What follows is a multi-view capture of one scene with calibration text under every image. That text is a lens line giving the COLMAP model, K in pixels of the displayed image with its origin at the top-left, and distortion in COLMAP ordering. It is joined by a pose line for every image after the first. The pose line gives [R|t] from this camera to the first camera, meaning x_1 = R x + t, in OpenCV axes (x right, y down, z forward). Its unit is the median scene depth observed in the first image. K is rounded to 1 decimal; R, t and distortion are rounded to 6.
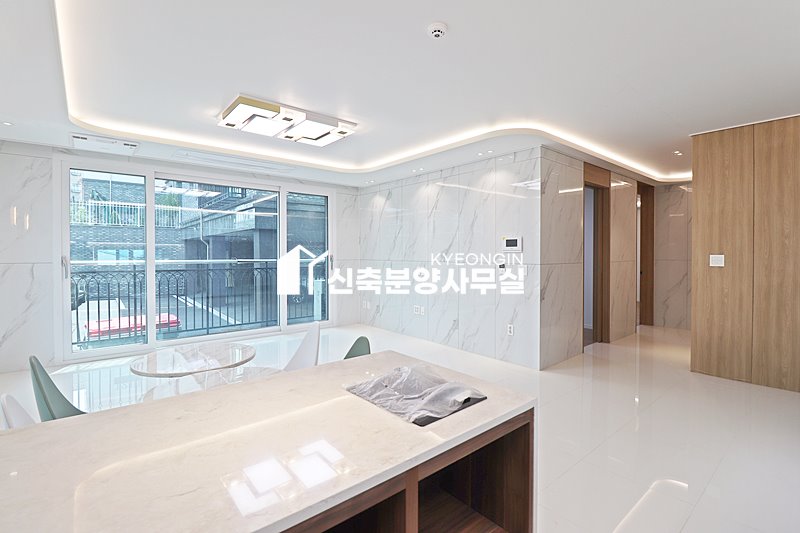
lens RADIAL K [[368.1, 0, 400.6], [0, 368.1, 256.6], [0, 0, 1]] dist [-0.007225, -0.008364]
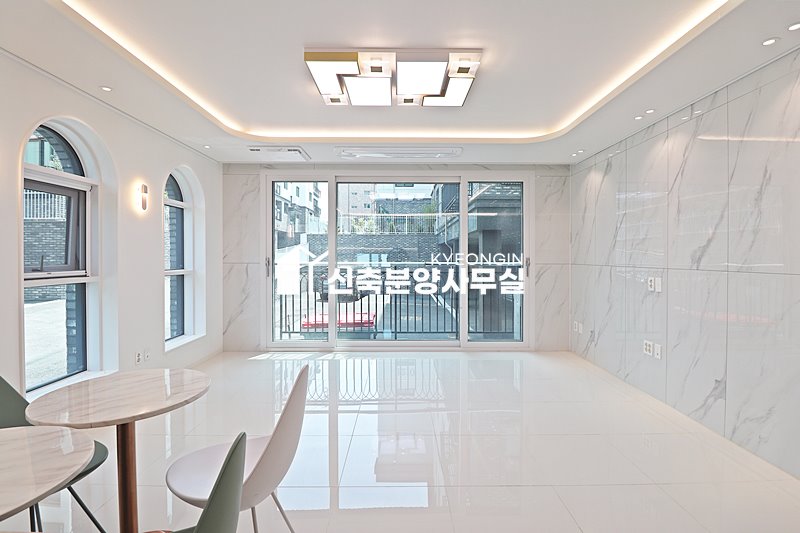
lens RADIAL K [[368.1, 0, 403.4], [0, 368.1, 259.6], [0, 0, 1]] dist [-0.007225, -0.008364]
pose [[0.771199, 0.005562, -0.636570, 0.134958], [-0.007250, 0.999974, -0.000047, 0.002512], [0.636553, 0.004651, 0.771219, 0.320283]]
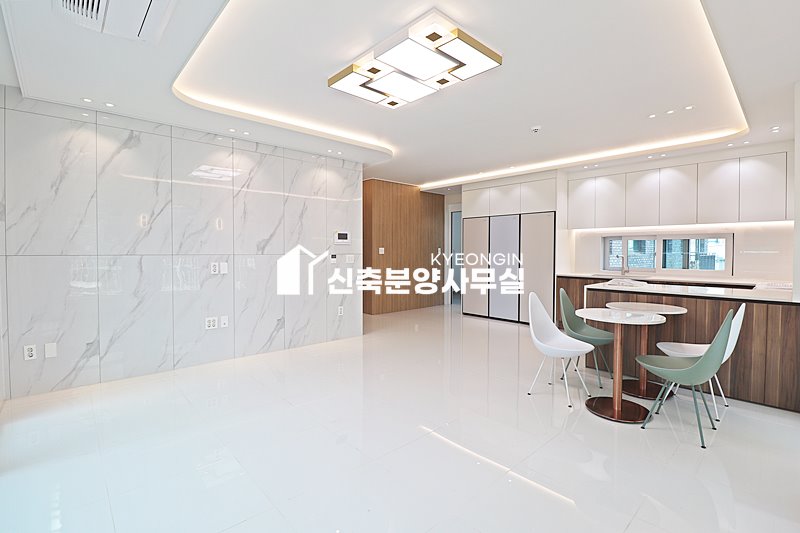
lens RADIAL K [[368.1, 0, 402.6], [0, 368.1, 259.3], [0, 0, 1]] dist [-0.007225, -0.008364]
pose [[-0.042221, -0.021521, 0.998876, -0.781020], [0.008406, 0.999725, 0.021894, 0.010377], [-0.999073, 0.009321, -0.042028, 0.764301]]
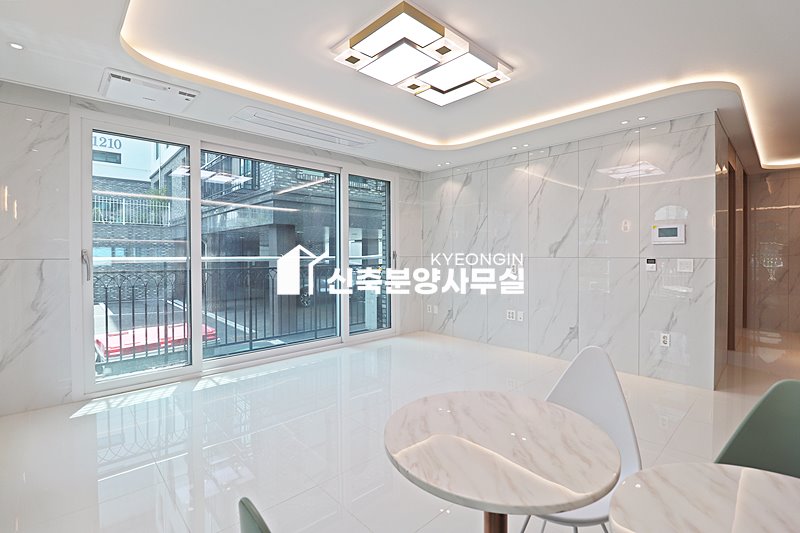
lens RADIAL K [[368.1, 0, 402.4], [0, 368.1, 257.4], [0, 0, 1]] dist [-0.007225, -0.008364]
pose [[0.998404, -0.003210, 0.056375, -0.288731], [0.003262, 0.999994, -0.000837, 0.014782], [-0.056372, 0.001019, 0.998409, 0.205905]]
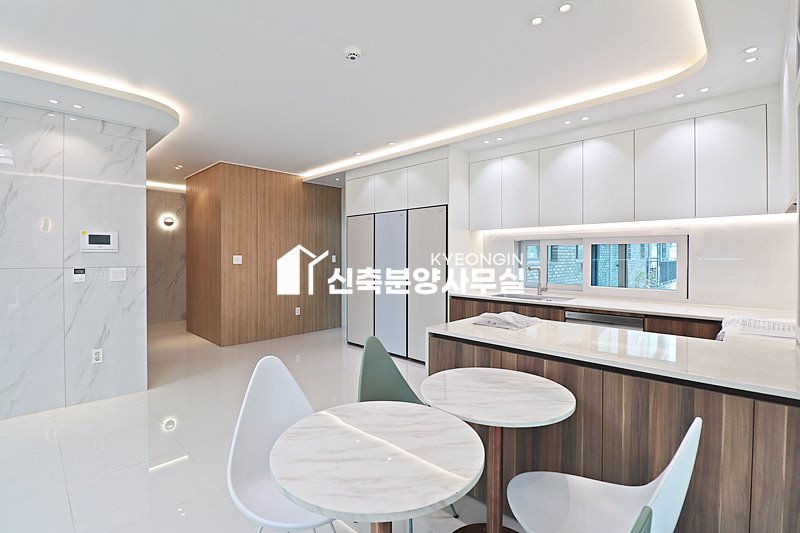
lens RADIAL K [[368.1, 0, 399.9], [0, 368.1, 258.8], [0, 0, 1]] dist [-0.007225, -0.008364]
pose [[-0.097346, -0.006835, 0.995227, -0.442261], [0.009269, 0.999927, 0.007774, 0.001710], [-0.995207, 0.009981, -0.097275, 0.412659]]
